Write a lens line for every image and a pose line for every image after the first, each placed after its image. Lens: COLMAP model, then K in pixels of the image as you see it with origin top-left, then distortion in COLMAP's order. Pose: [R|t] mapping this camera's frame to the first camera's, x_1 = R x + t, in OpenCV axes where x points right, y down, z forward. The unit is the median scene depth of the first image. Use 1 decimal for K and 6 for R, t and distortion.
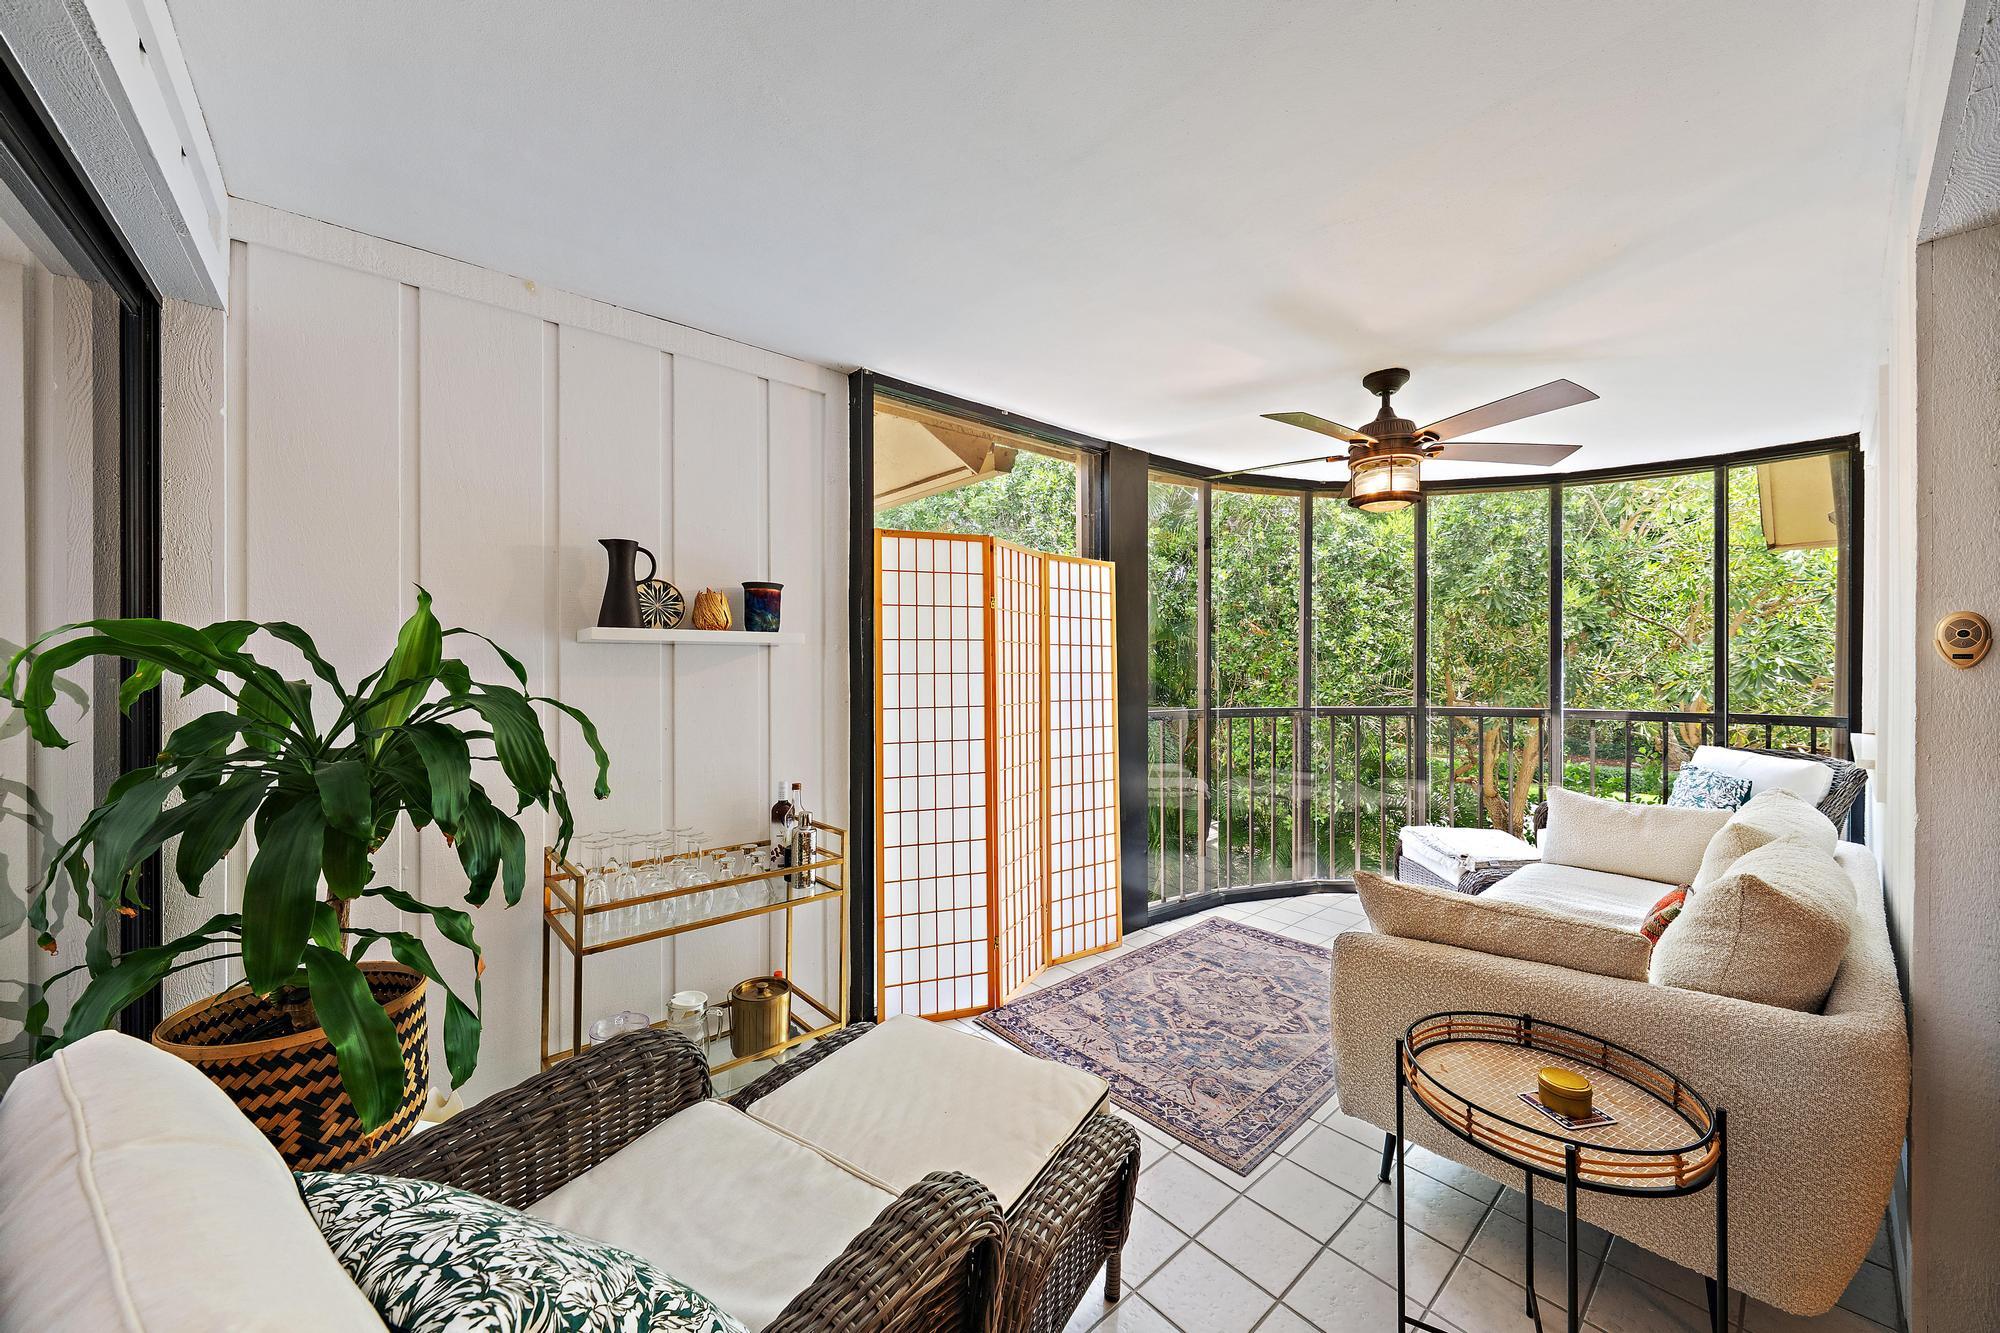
lens RADIAL K [[718.9, 0, 1000.0], [0, 718.9, 666.5], [0, 0, 1]] dist [-0.000688, -0.000024]
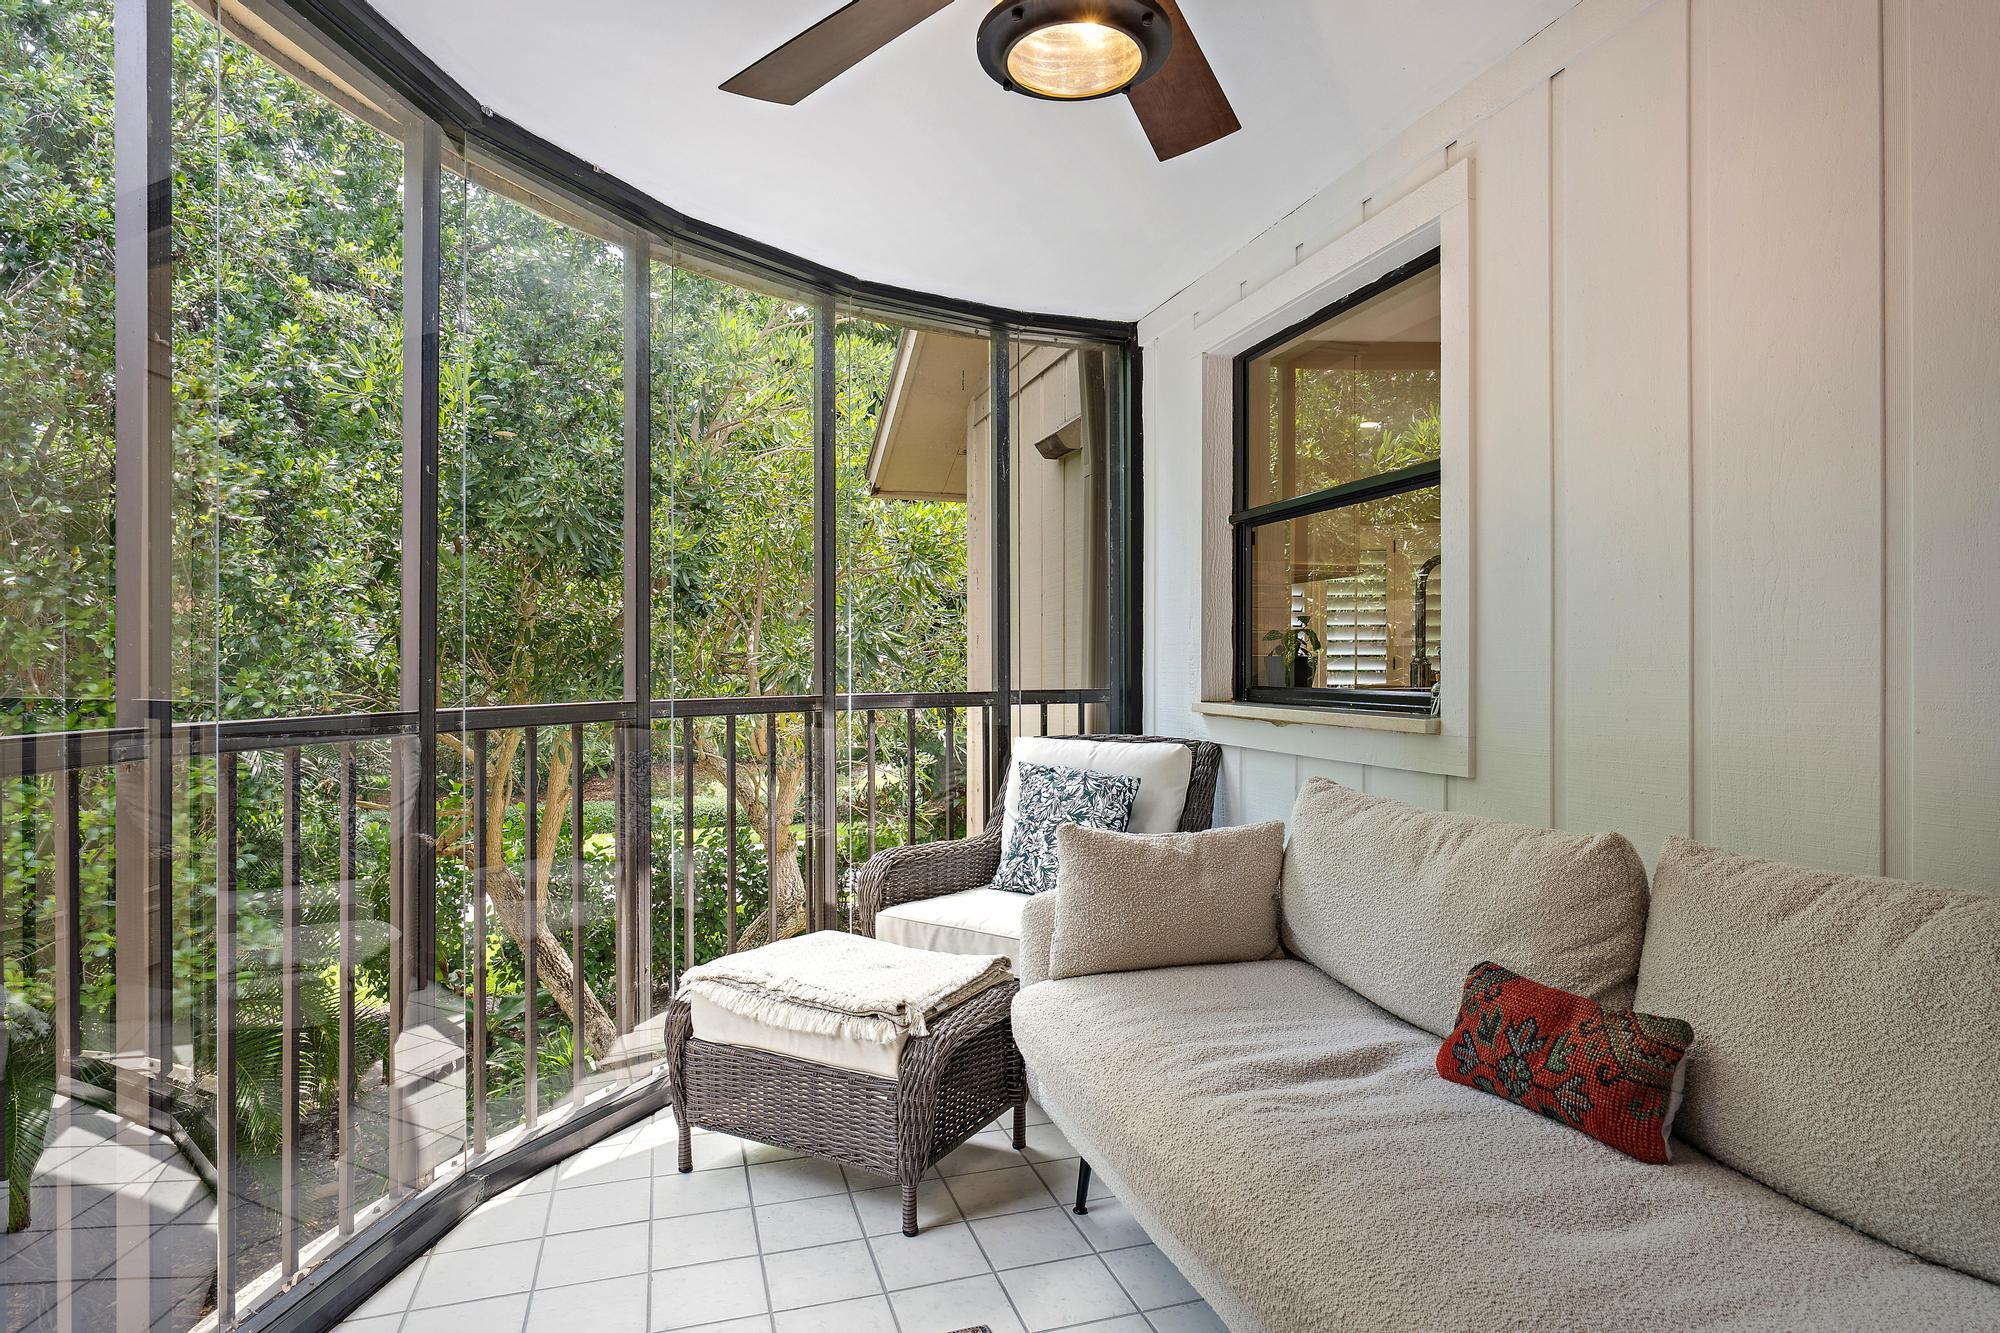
lens RADIAL K [[1115.6, 0, 1005.0], [0, 1115.6, 663.6], [0, 0, 1]] dist [-0.001363, -0.000683]
pose [[0.396097, -0.000020, 0.918209, 0.020576], [0.008431, 0.999958, -0.003615, 0.042835], [-0.918170, 0.009174, 0.396080, 0.566382]]
